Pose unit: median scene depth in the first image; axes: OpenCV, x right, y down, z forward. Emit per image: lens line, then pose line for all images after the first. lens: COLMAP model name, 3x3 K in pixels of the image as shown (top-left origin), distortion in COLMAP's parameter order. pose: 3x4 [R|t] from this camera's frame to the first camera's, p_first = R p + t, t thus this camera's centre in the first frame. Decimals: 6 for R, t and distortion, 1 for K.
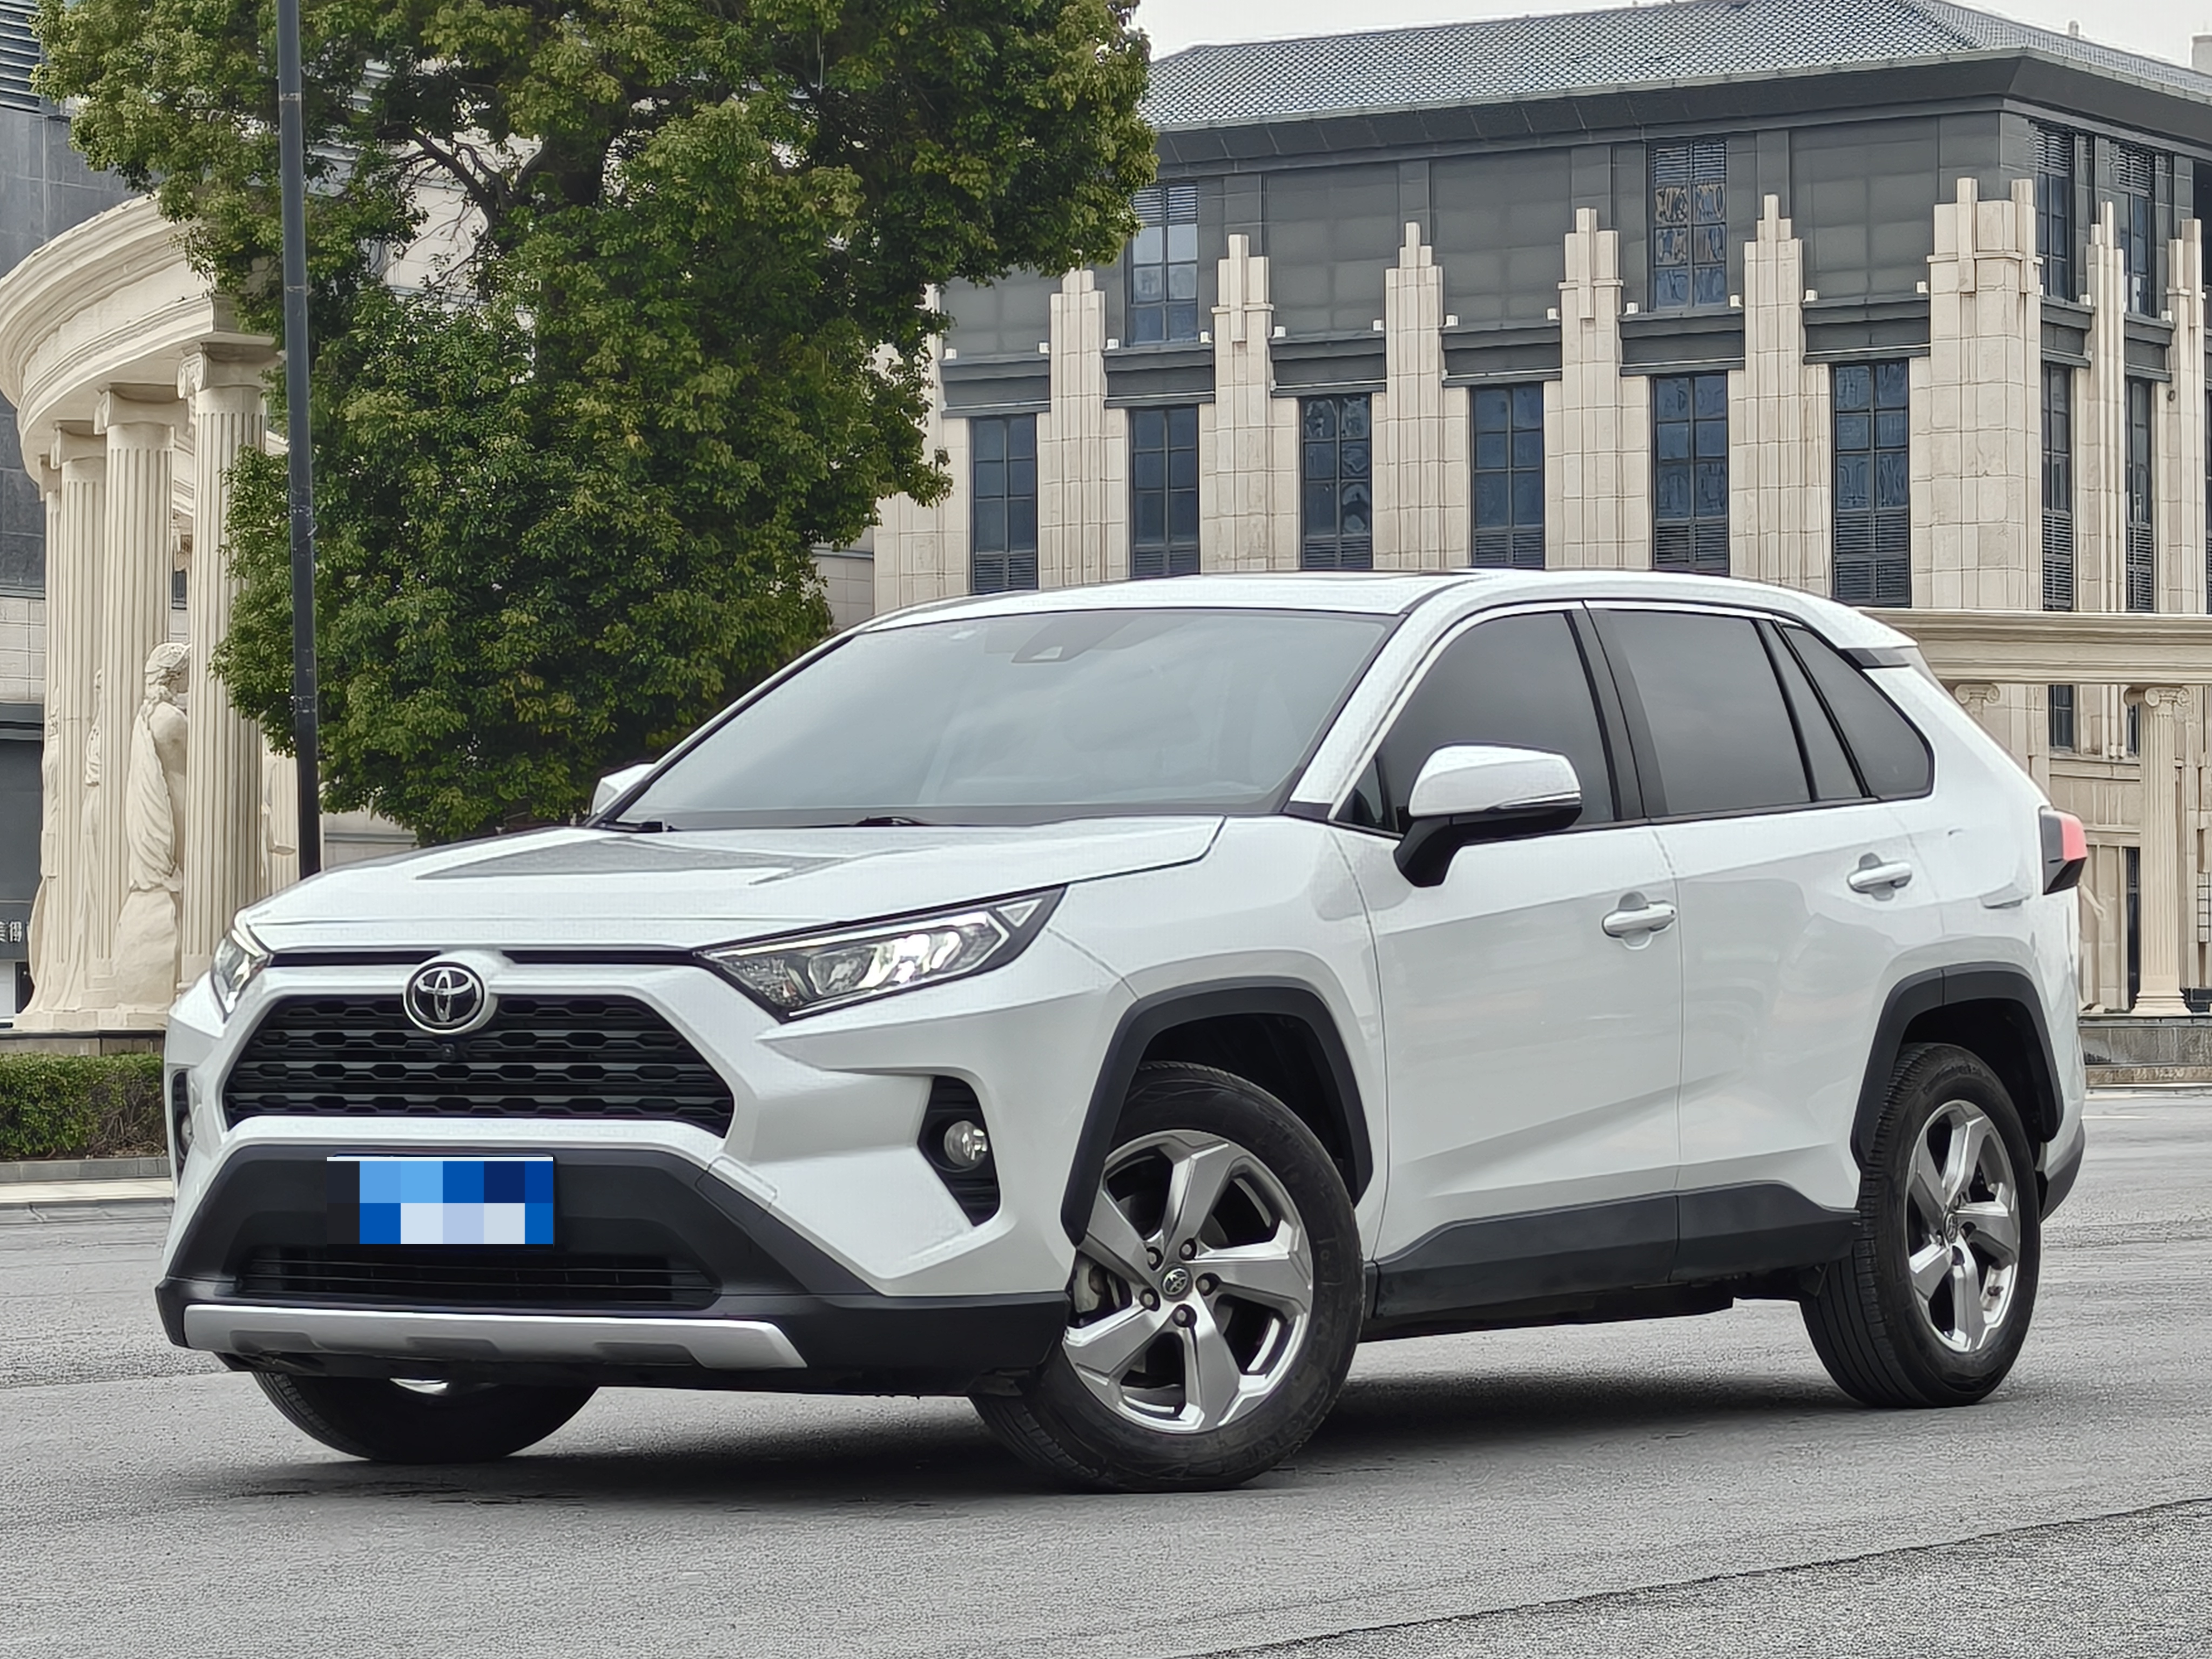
lens RADIAL K [[7221.8, 0, 1106.0], [0, 7221.8, 829.5], [0, 0, 1]] dist [0.253599, 2.131525]
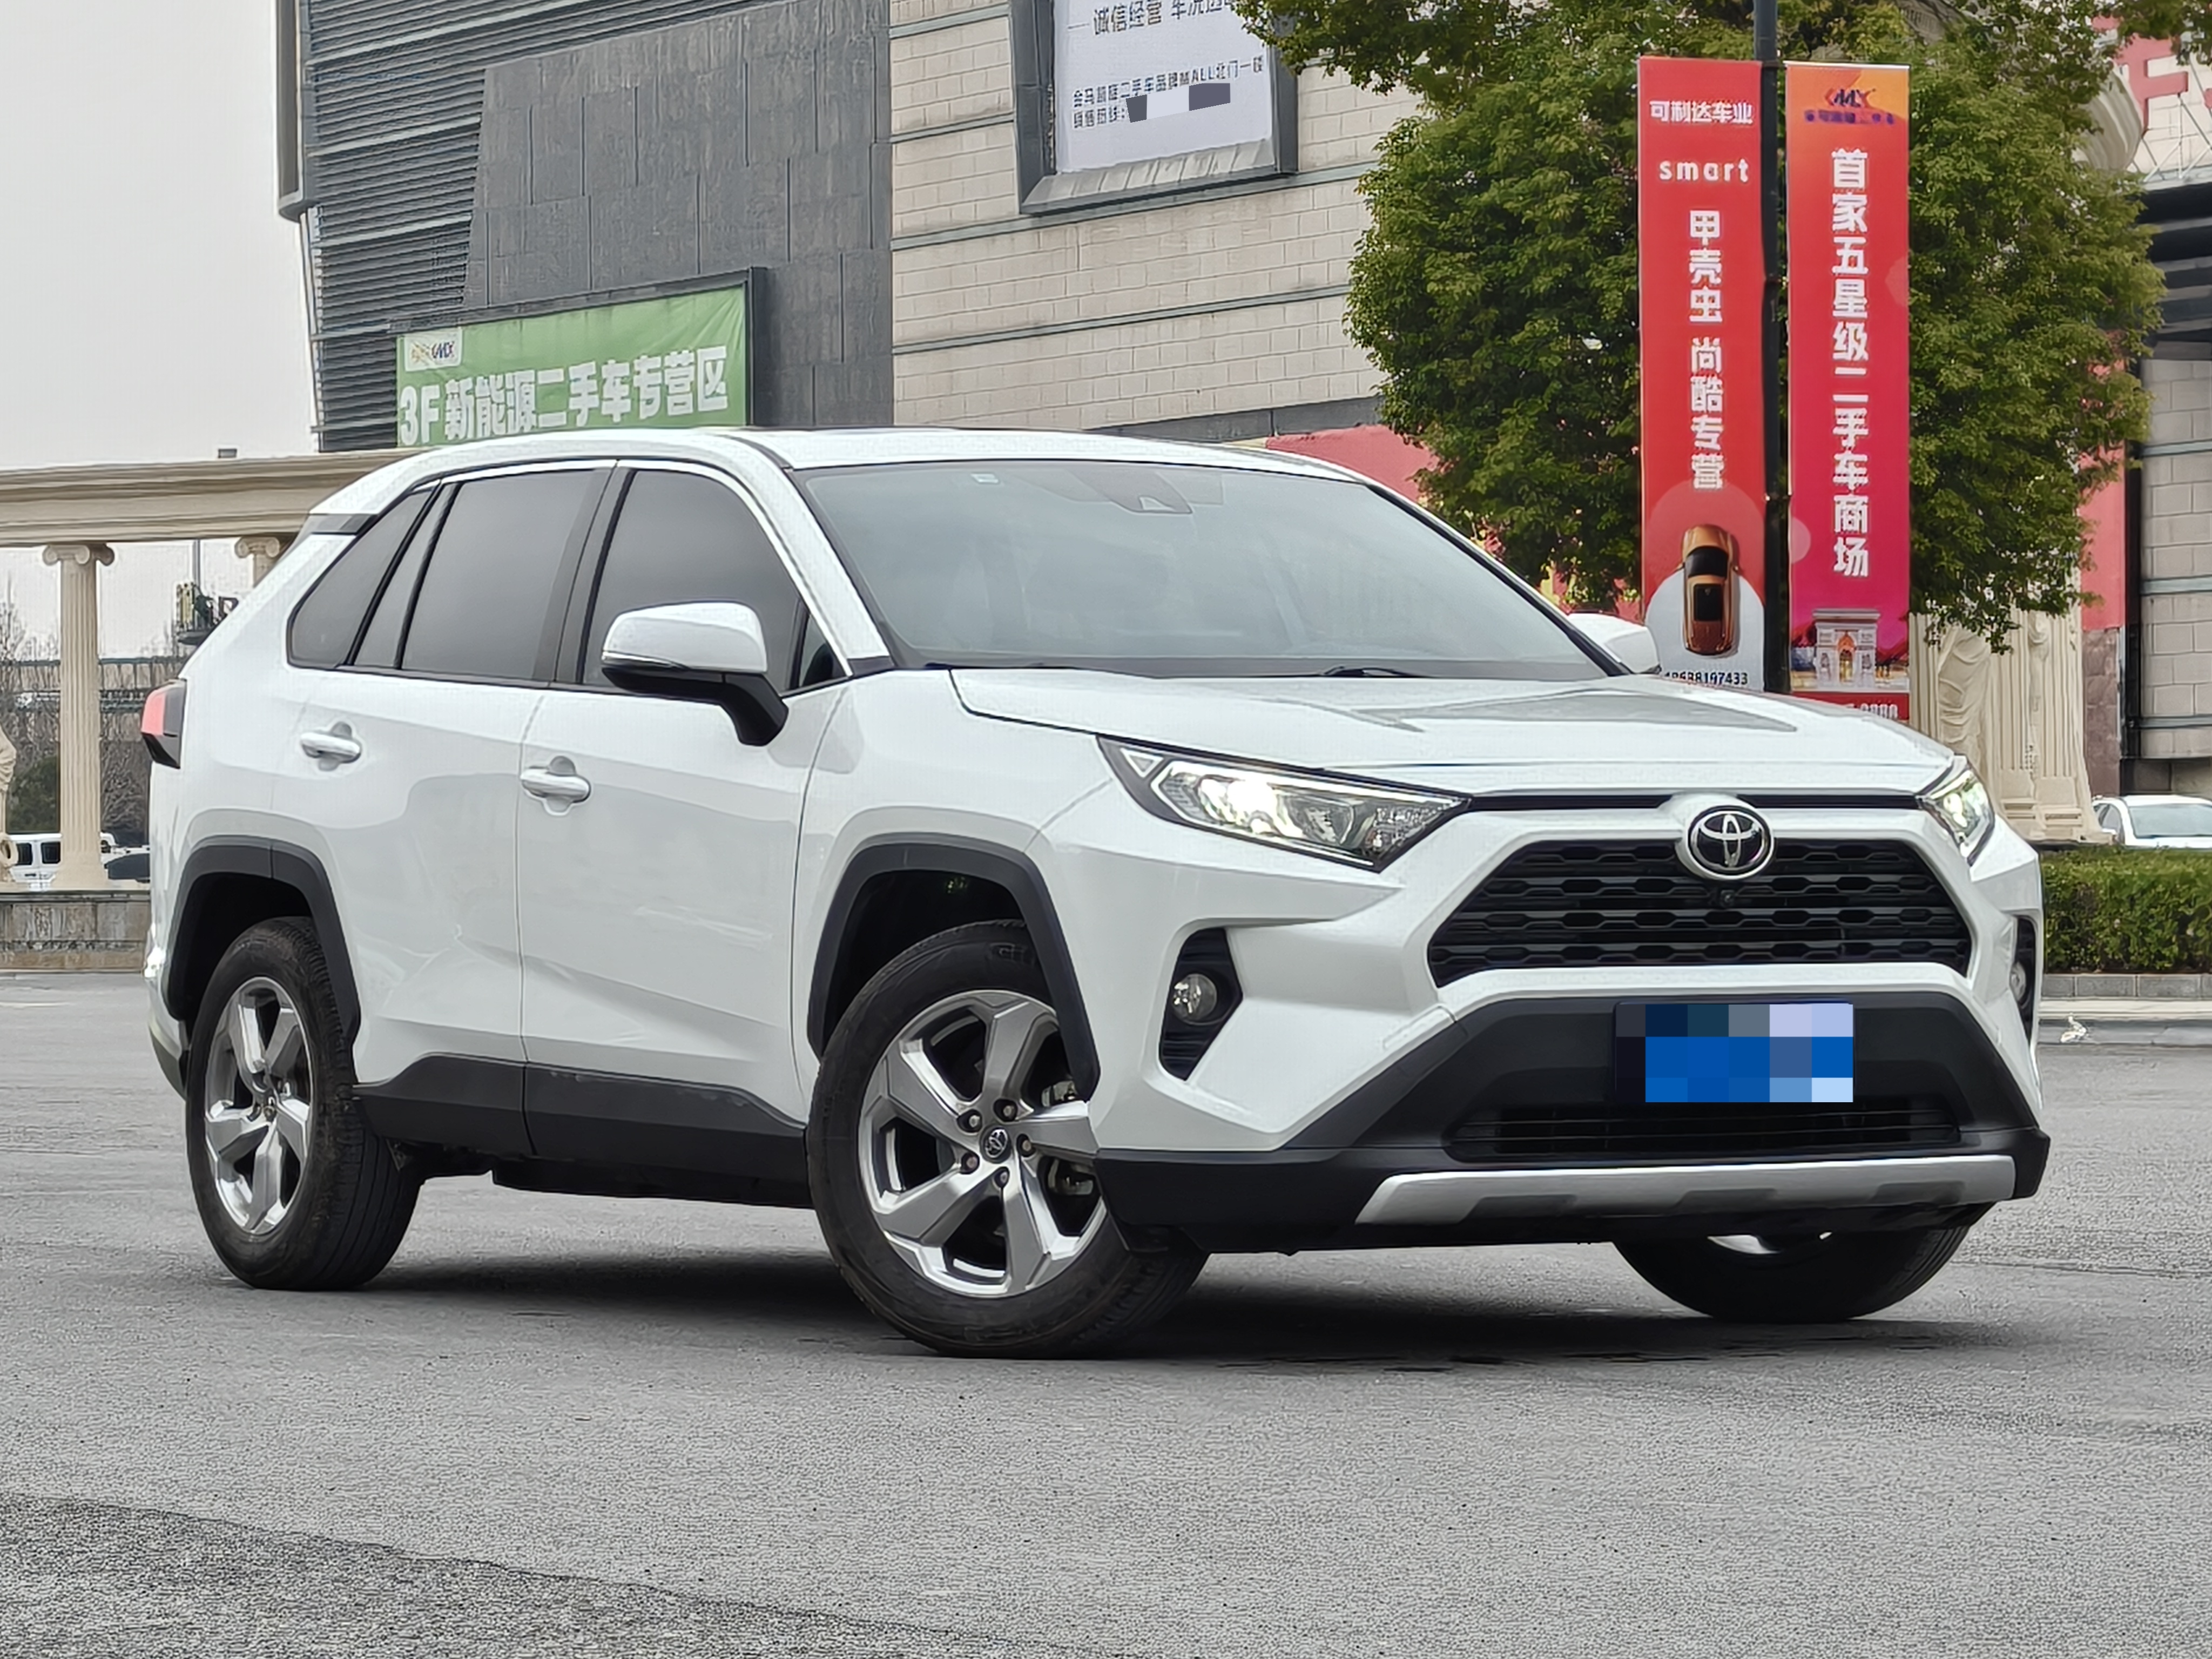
lens RADIAL K [[6876.0, 0, 1106.0], [0, 6876.0, 829.5], [0, 0, 1]] dist [0.535449, 0.135203]
pose [[0.420334, 0.001998, 0.907367, -0.975484], [-0.009319, 0.999954, 0.002116, 0.020299], [-0.907322, -0.009345, 0.420334, 0.685136]]
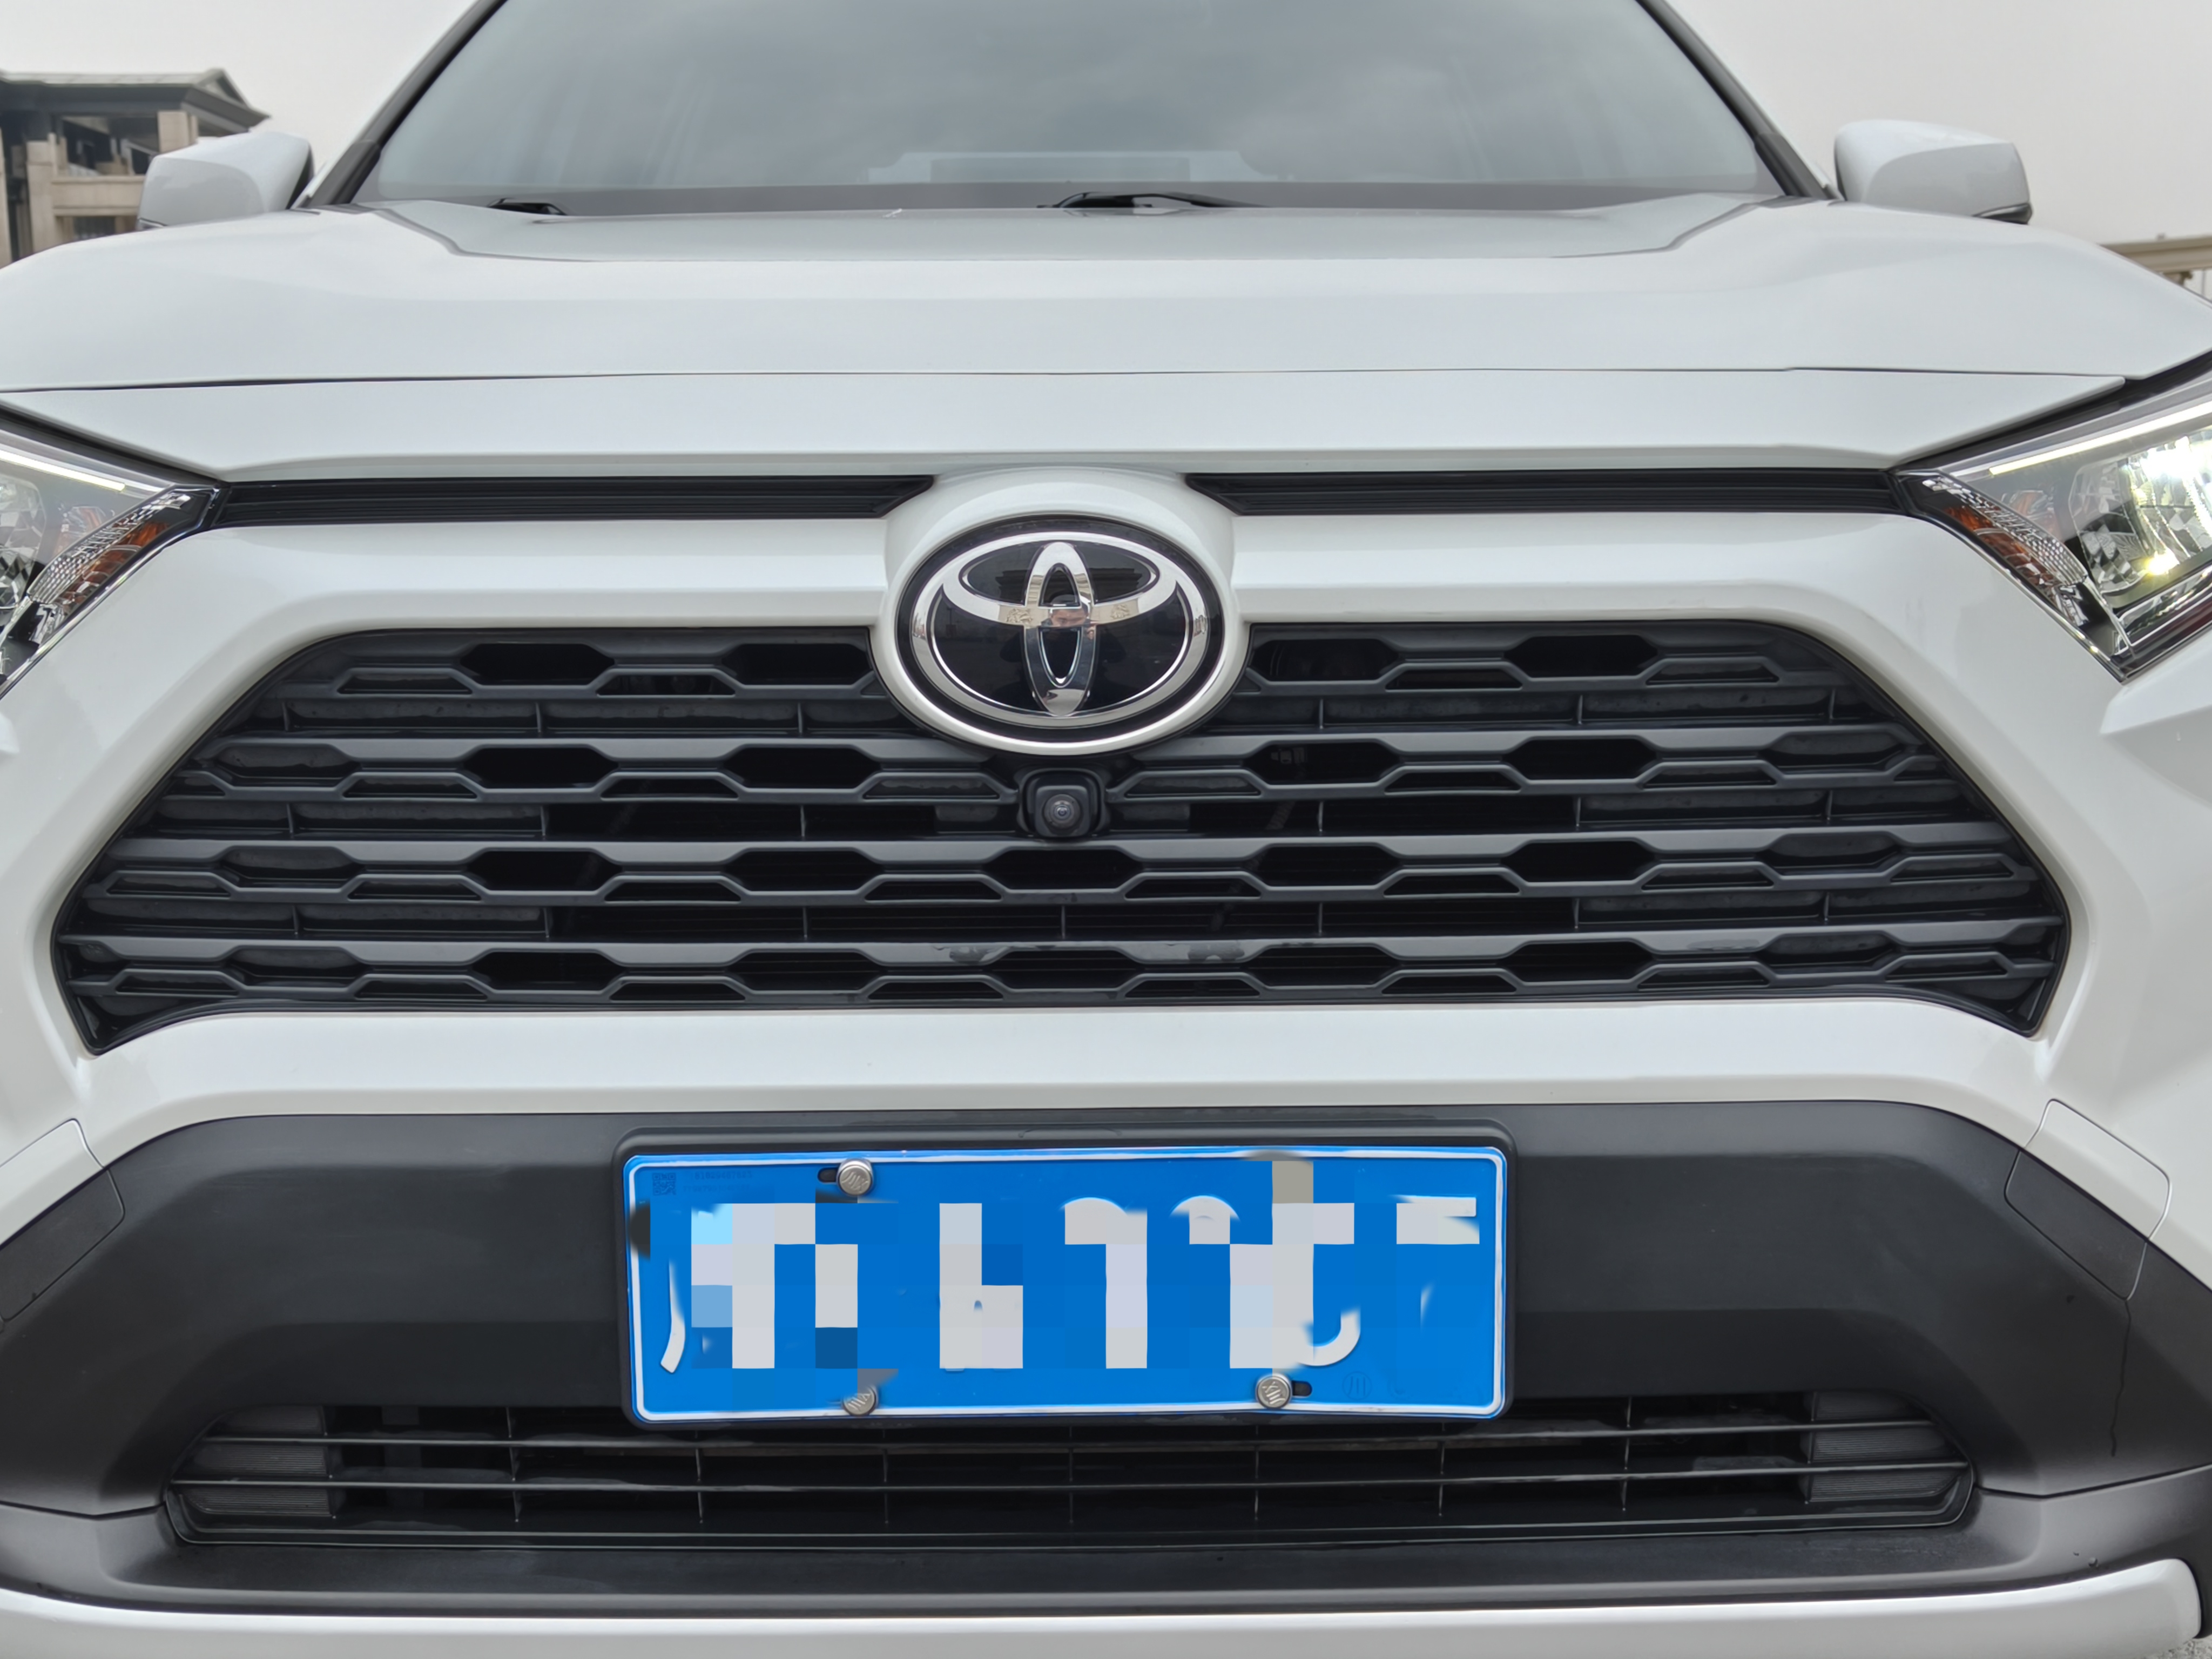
lens RADIAL K [[2645.4, 0, 1106.0], [0, 2645.4, 829.5], [0, 0, 1]] dist [0.040242, -0.014132]
pose [[0.822955, -0.090205, 0.560899, -0.153097], [-0.005559, 0.985988, 0.166724, 0.012773], [-0.568079, -0.140324, 0.810922, 0.908864]]
